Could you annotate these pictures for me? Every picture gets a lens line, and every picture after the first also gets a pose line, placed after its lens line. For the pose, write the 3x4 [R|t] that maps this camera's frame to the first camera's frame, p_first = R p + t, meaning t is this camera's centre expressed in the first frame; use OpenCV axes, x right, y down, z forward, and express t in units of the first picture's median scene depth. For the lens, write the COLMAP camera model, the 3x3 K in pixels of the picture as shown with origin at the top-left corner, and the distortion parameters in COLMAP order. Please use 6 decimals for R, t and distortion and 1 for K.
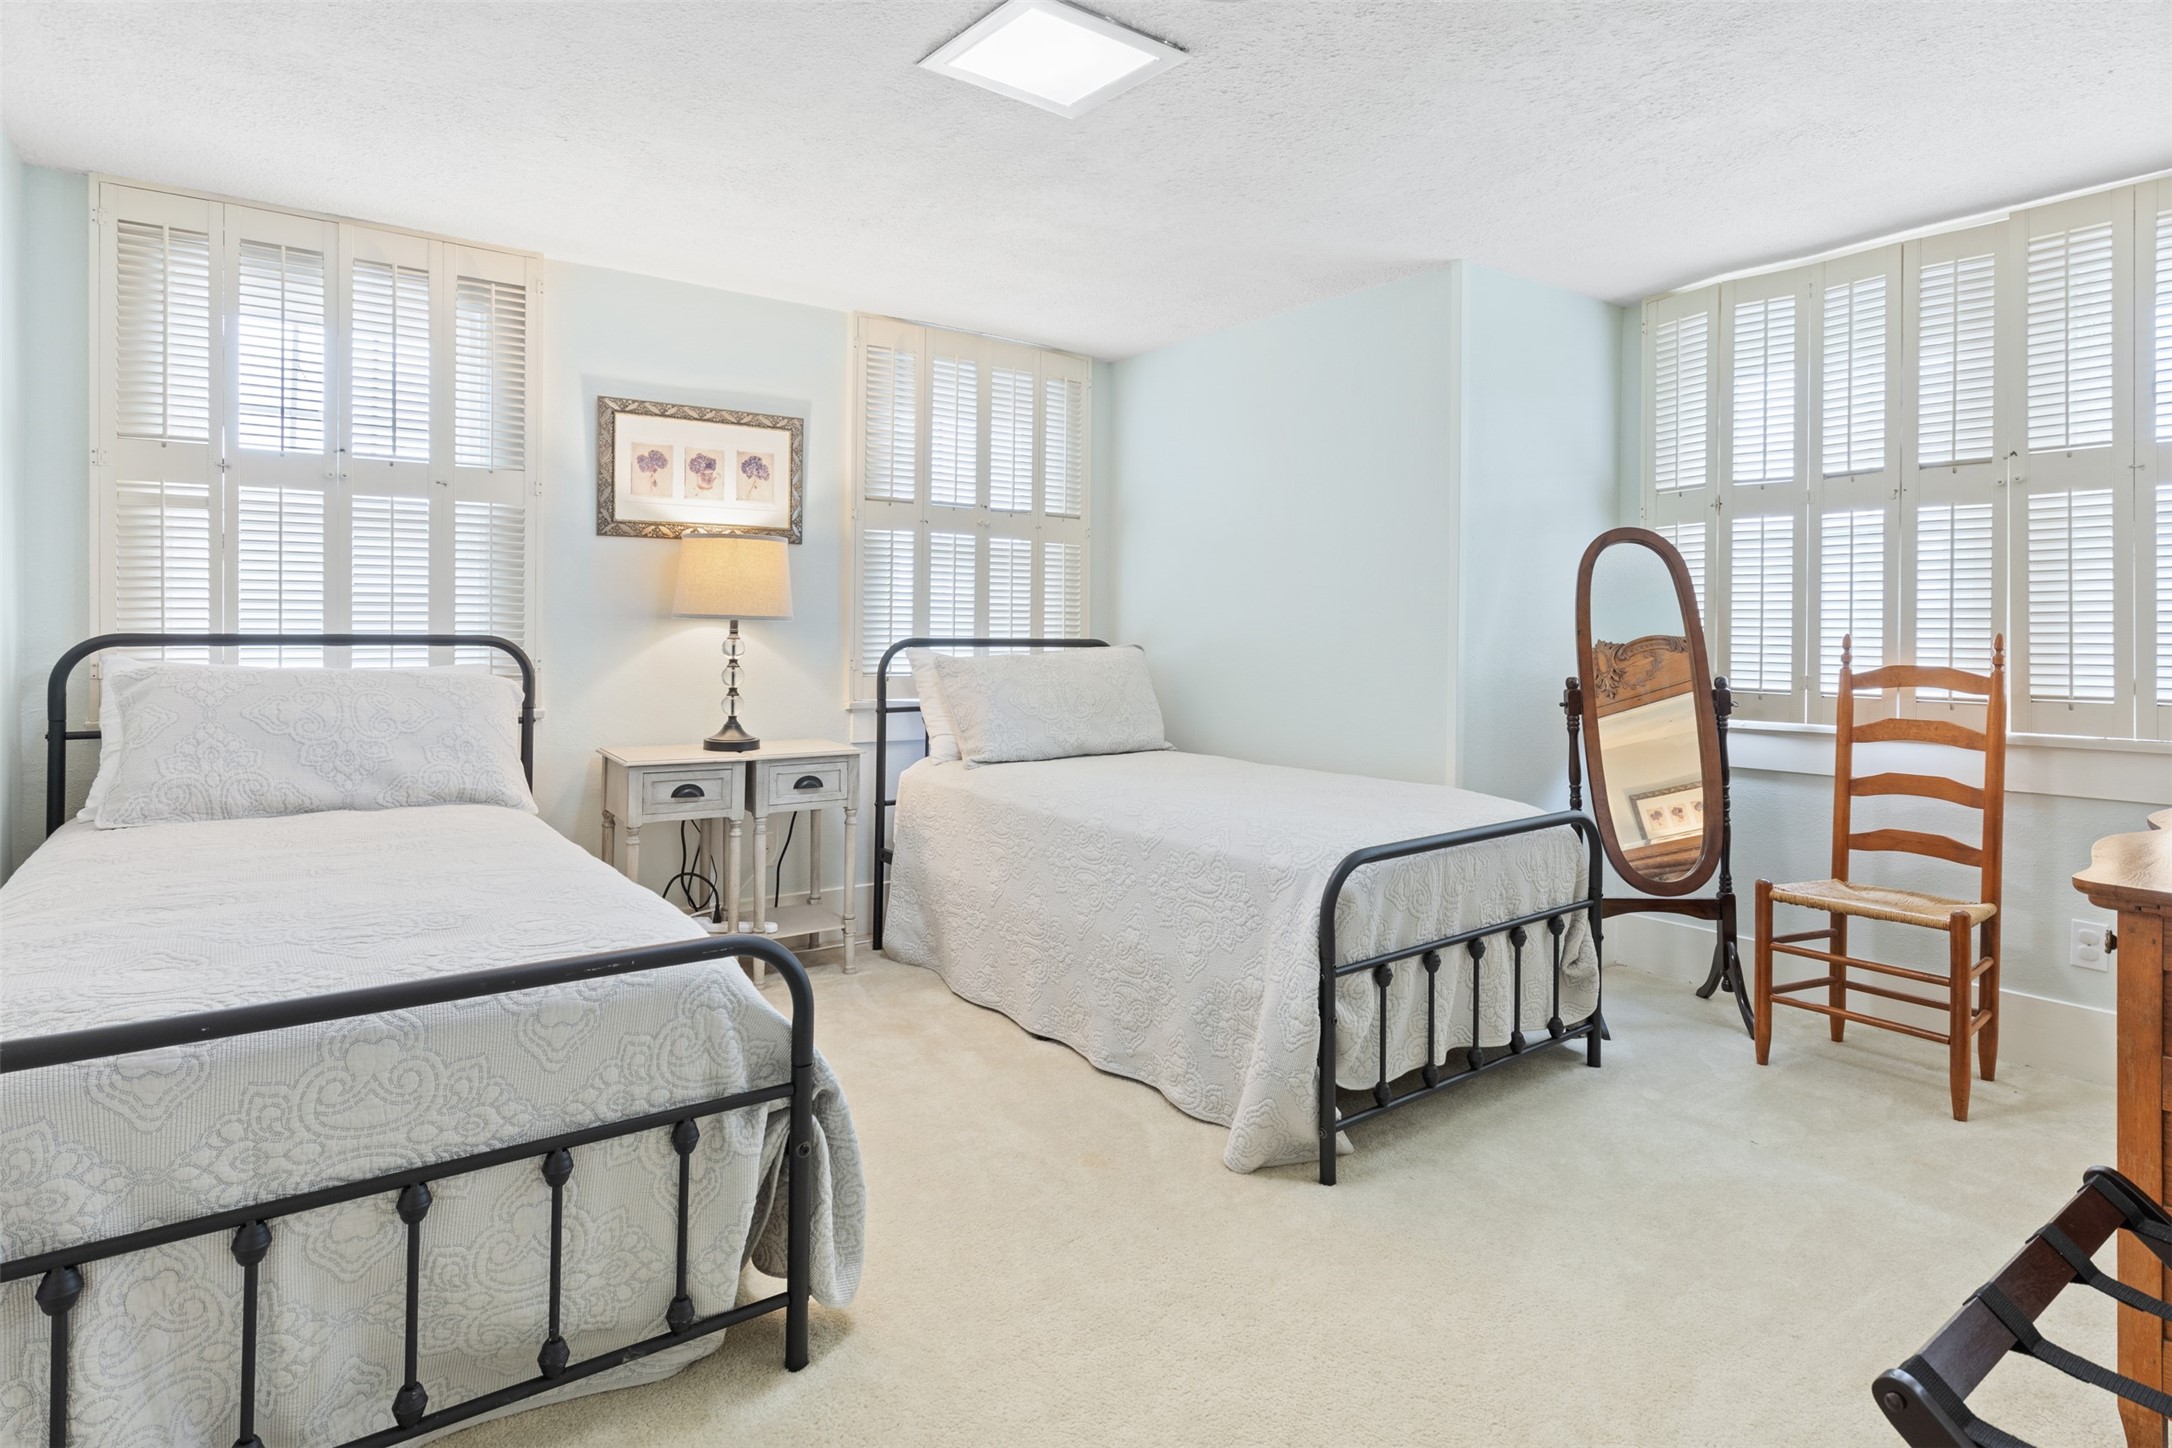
lens RADIAL K [[1154.4, 0, 1089.1], [0, 1154.4, 631.0], [0, 0, 1]] dist [0.003079, -0.001283]
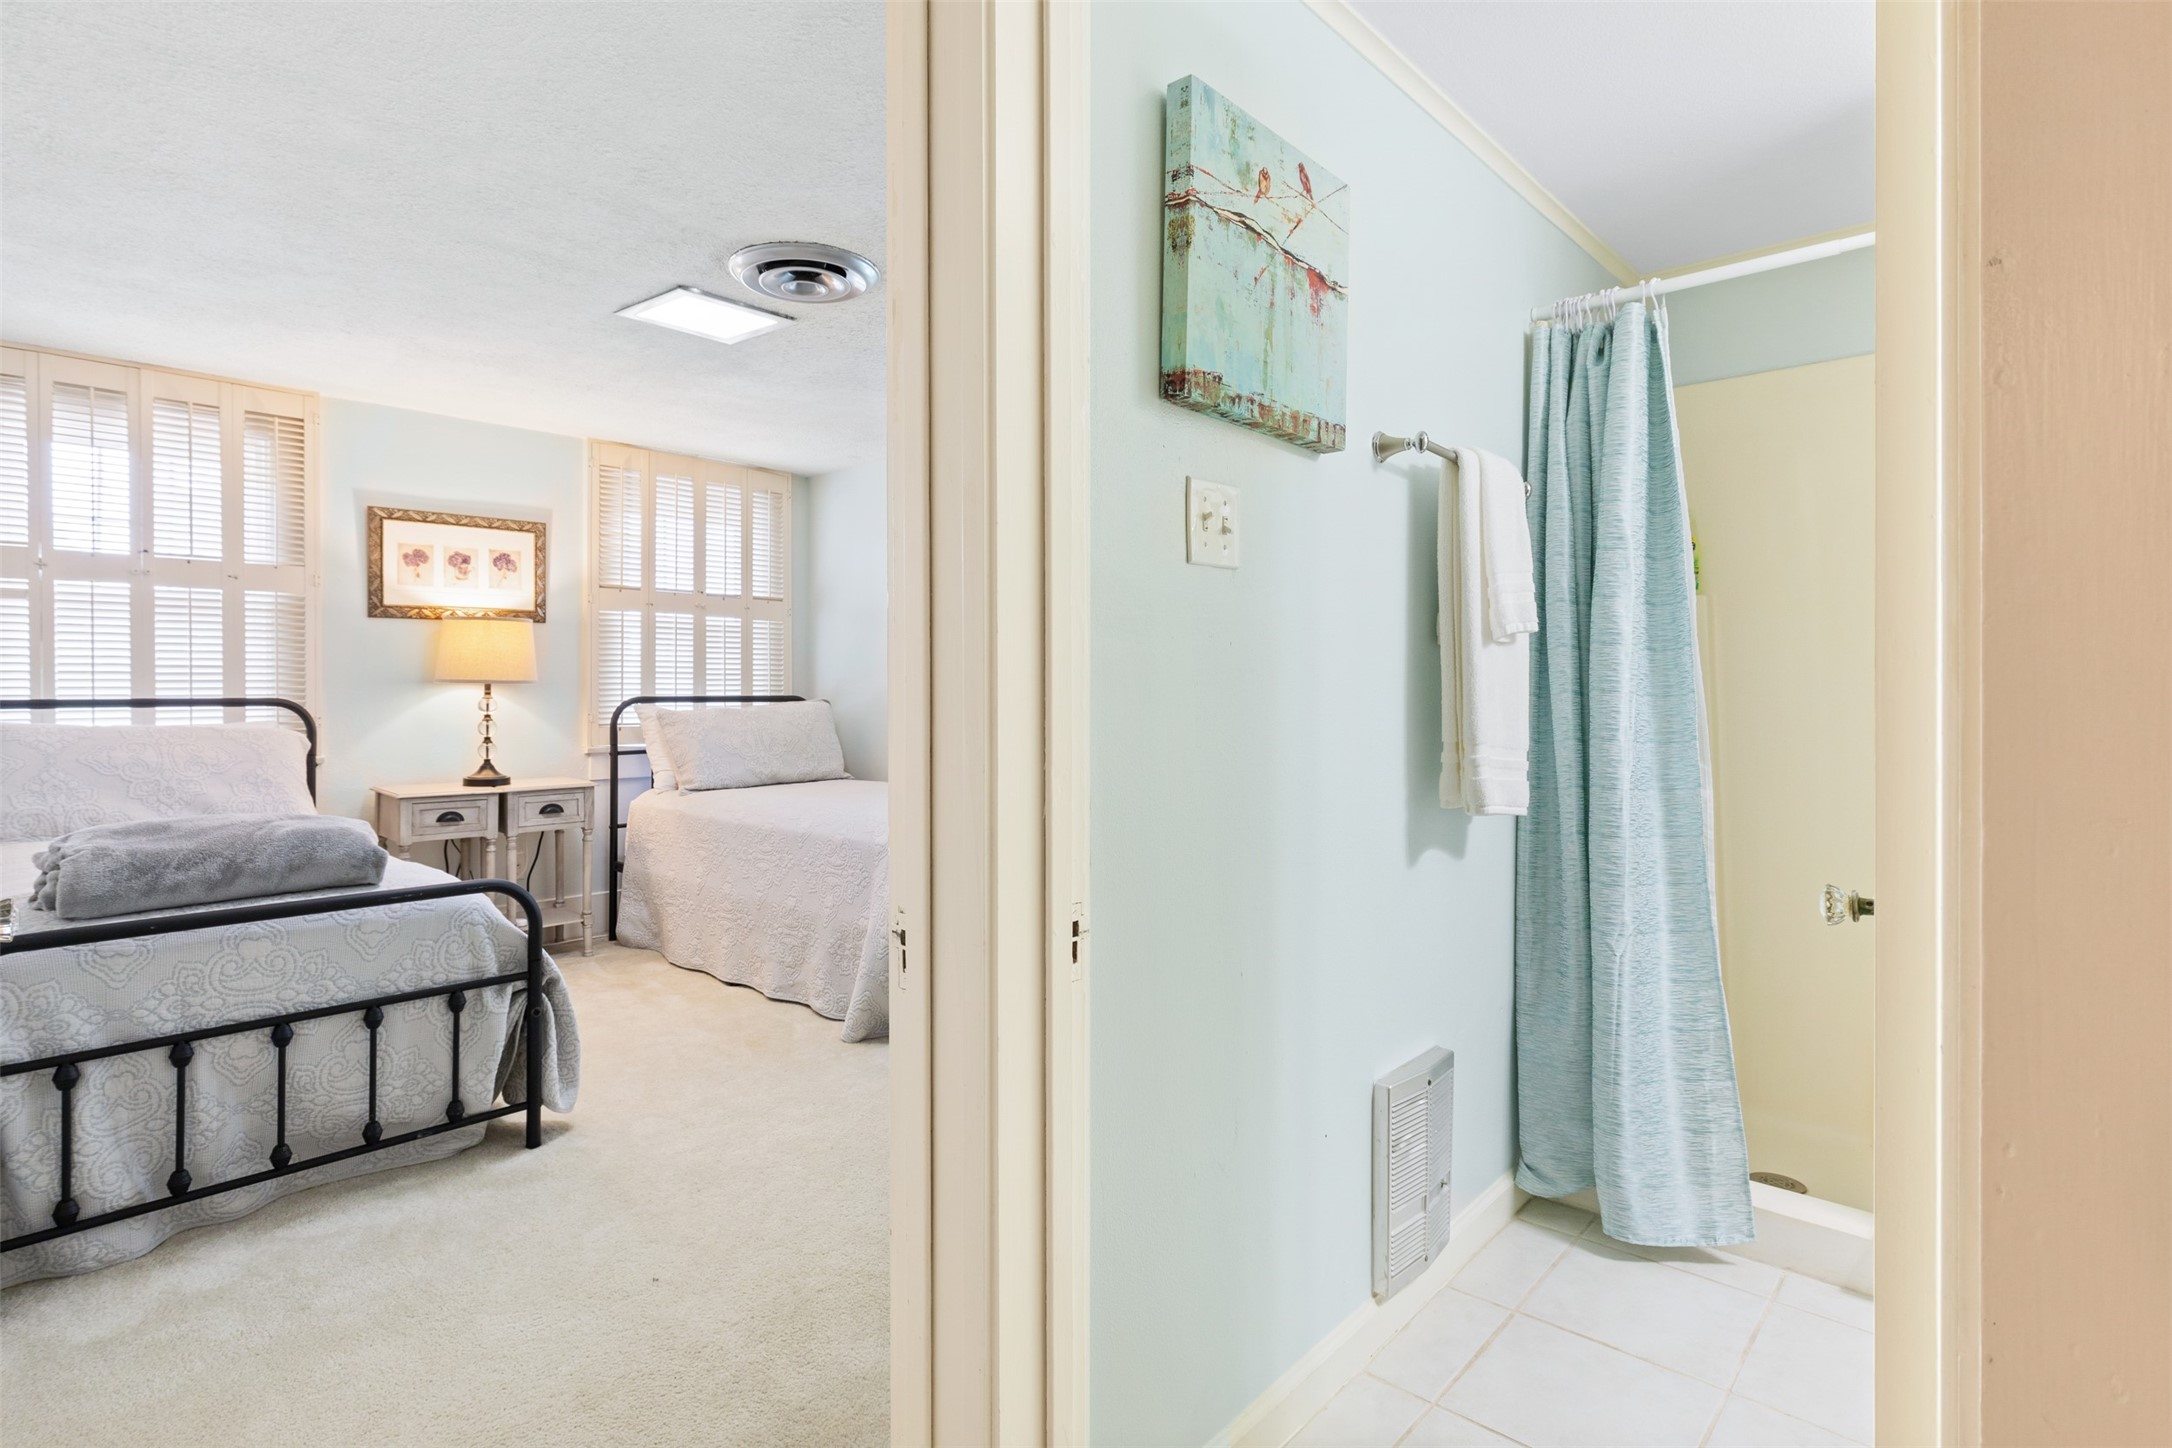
lens RADIAL K [[1096.3, 0, 1080.1], [0, 1096.3, 687.6], [0, 0, 1]] dist [-0.002719, 0.000944]
pose [[0.980905, -0.010868, 0.194181, 0.112627], [0.010950, 0.999940, 0.000652, 0.001334], [-0.194177, 0.001487, 0.980965, -0.355775]]
